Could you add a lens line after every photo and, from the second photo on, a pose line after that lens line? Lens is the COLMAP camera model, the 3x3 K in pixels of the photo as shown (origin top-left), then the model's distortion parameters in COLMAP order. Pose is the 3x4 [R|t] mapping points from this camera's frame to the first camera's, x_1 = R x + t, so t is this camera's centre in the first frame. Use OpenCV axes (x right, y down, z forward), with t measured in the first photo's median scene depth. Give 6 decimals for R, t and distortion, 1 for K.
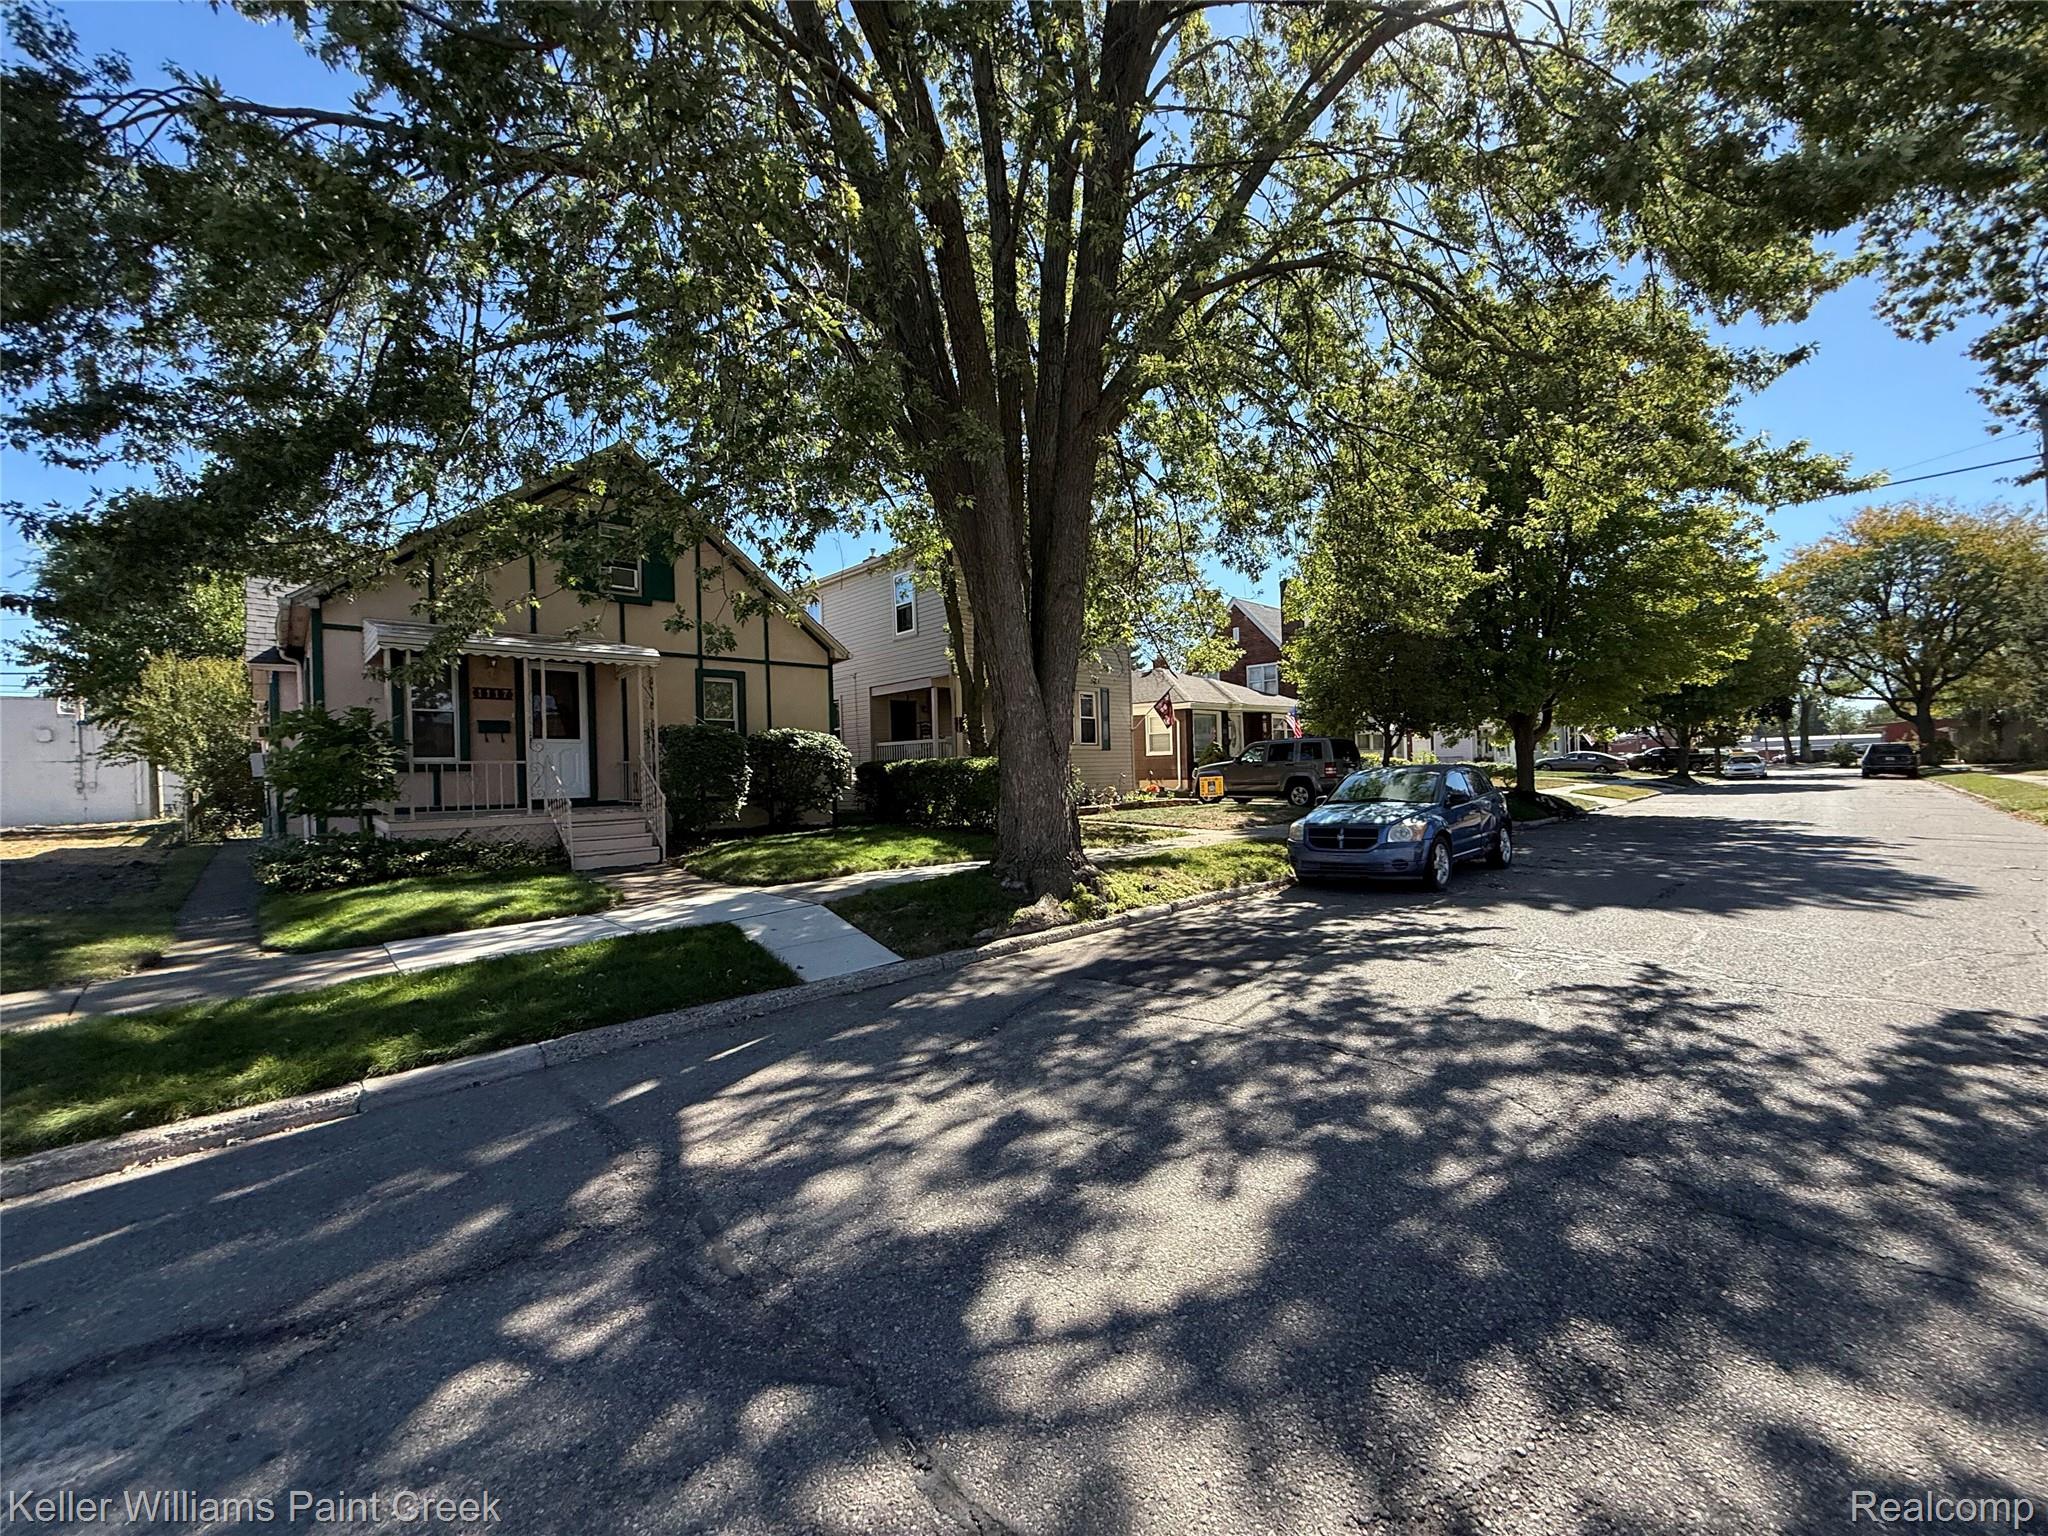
lens RADIAL K [[816.1, 0, 1015.5], [0, 816.1, 772.4], [0, 0, 1]] dist [0.000402, 0.000018]
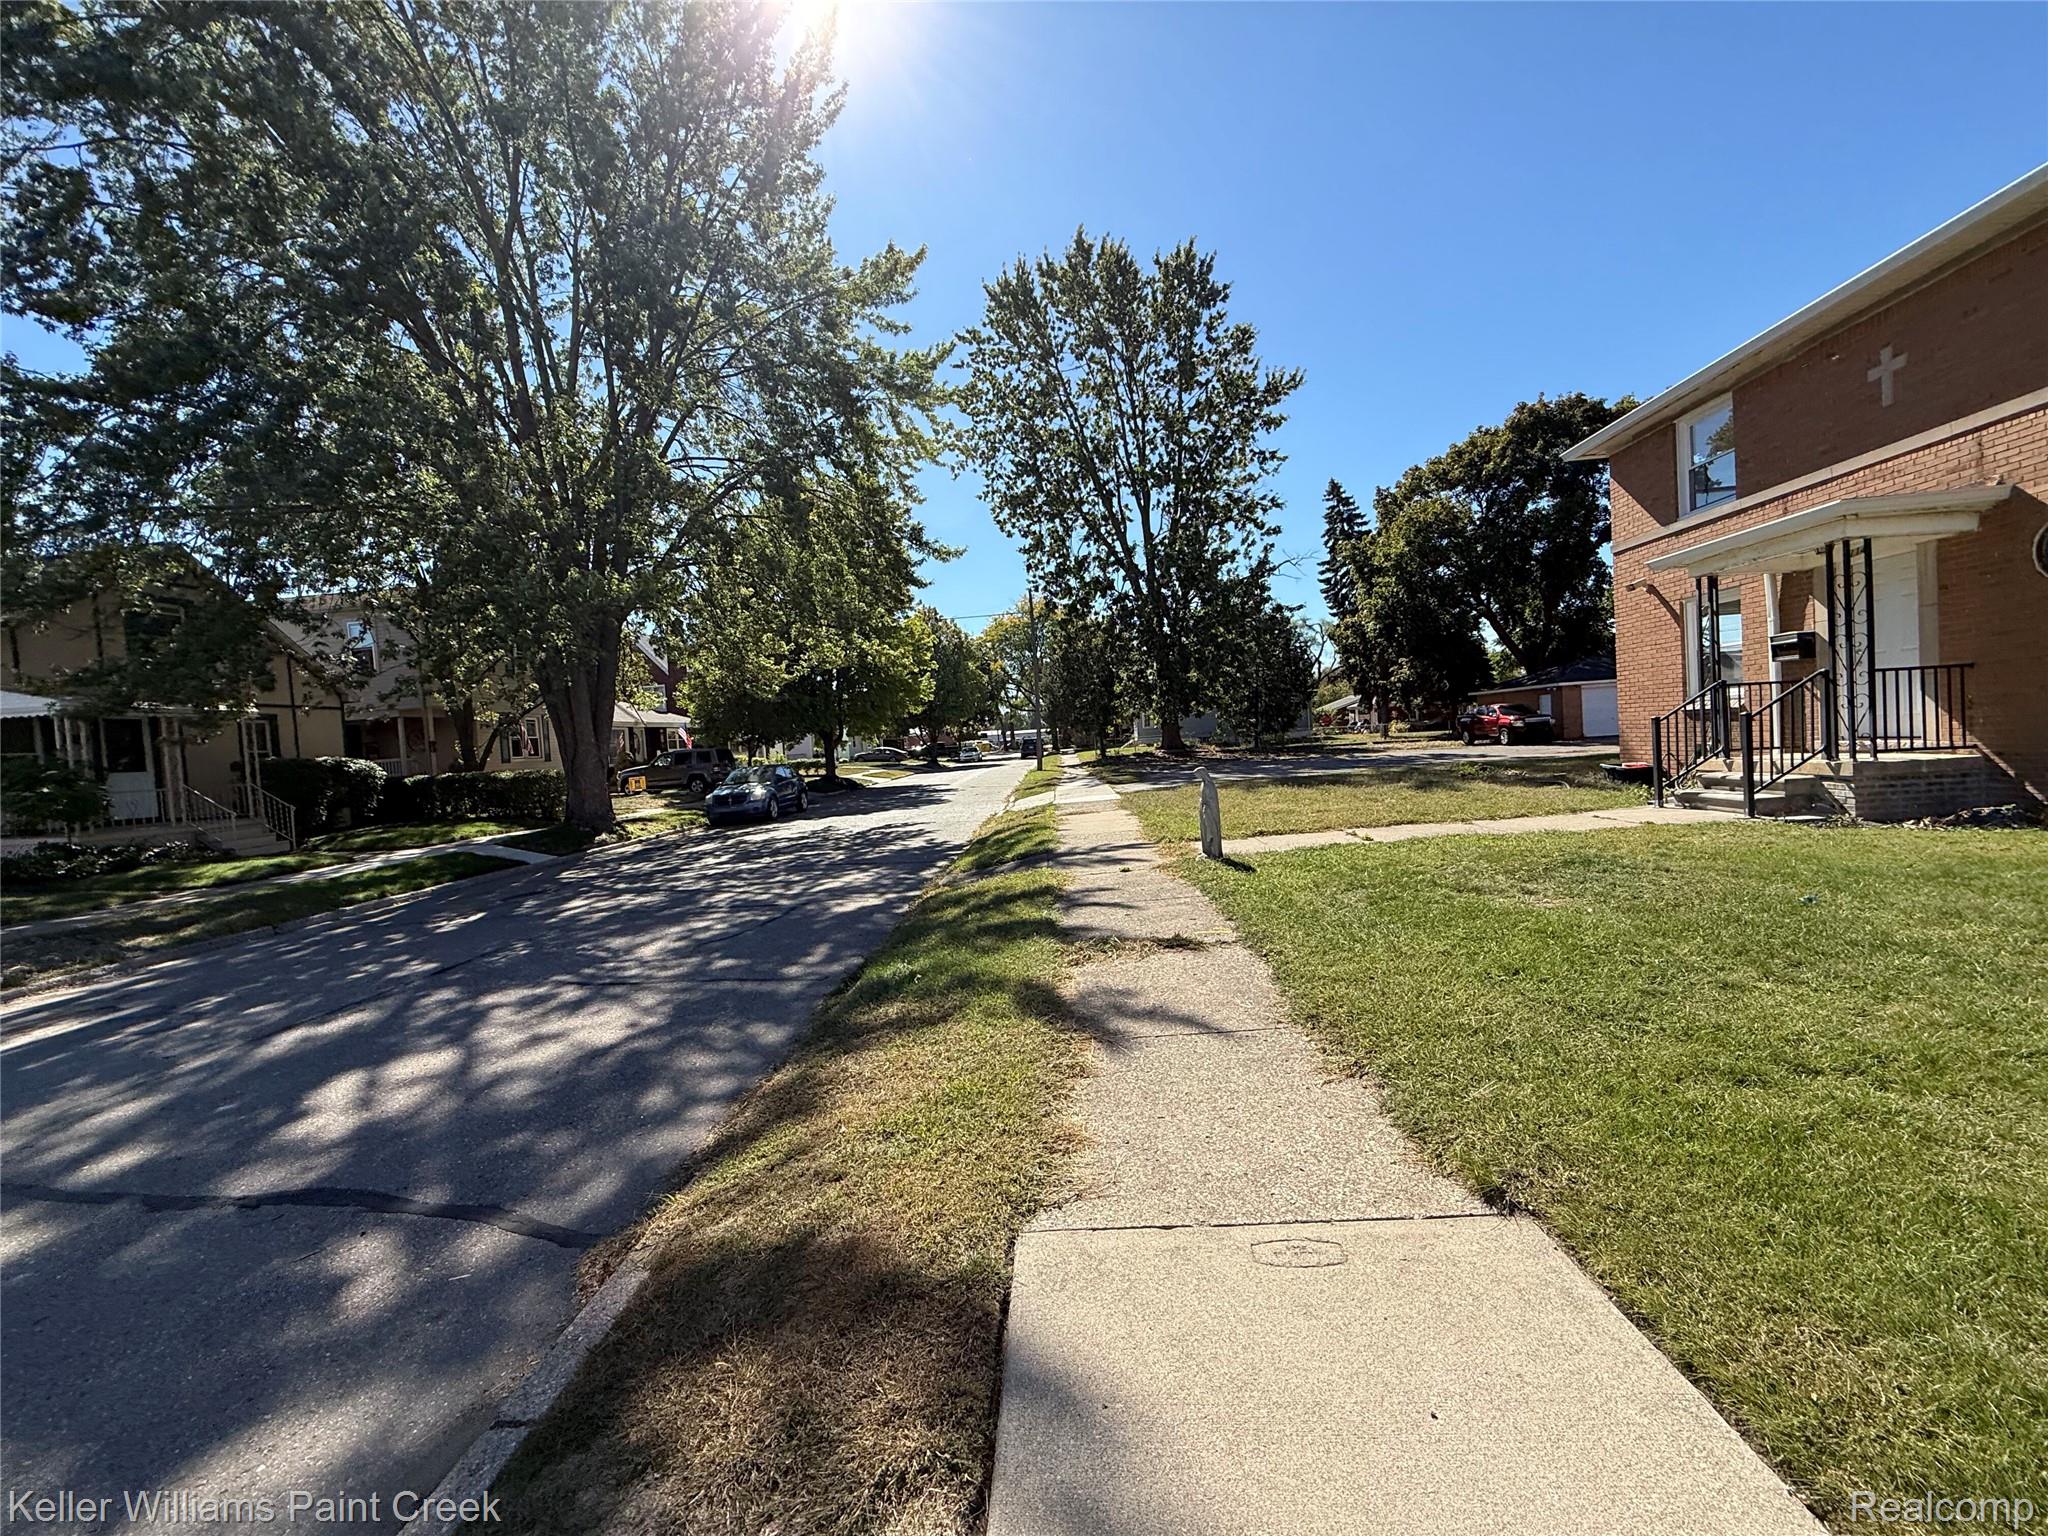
lens RADIAL K [[816.1, 0, 1023.7], [0, 816.1, 770.0], [0, 0, 1]] dist [0.000402, 0.000018]
pose [[0.733767, -0.045725, 0.677861, -0.616323], [0.045372, 0.998803, 0.018260, -0.006512], [-0.677885, 0.017357, 0.734963, -1.396534]]
